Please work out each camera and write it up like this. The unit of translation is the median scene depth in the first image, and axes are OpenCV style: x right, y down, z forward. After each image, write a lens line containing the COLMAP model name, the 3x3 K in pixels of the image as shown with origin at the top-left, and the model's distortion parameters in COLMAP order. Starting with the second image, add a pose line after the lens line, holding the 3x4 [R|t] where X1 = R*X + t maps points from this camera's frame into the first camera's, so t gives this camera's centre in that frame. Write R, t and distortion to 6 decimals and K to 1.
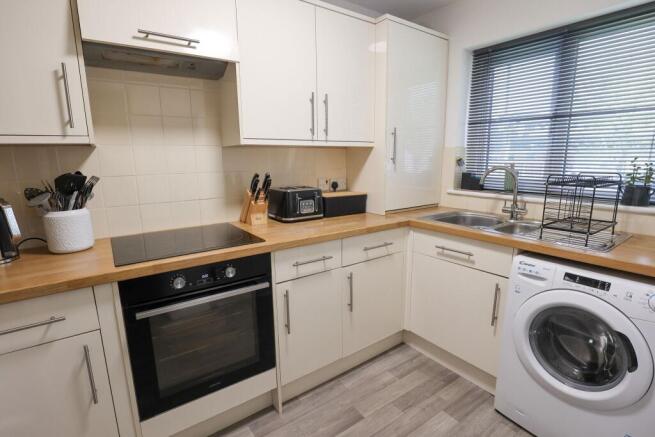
lens RADIAL K [[319.5, 0, 332.0], [0, 319.5, 222.7], [0, 0, 1]] dist [-0.039150, 0.000177]
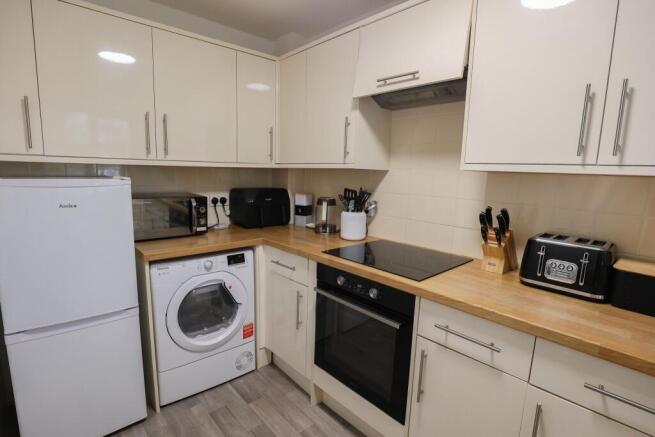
lens RADIAL K [[319.5, 0, 332.0], [0, 319.5, 222.7], [0, 0, 1]] dist [-0.039150, 0.000177]
pose [[0.115011, 0.166417, -0.979325, 0.581169], [-0.229404, 0.963668, 0.136816, -0.159101], [0.966512, 0.208926, 0.149009, 0.610096]]
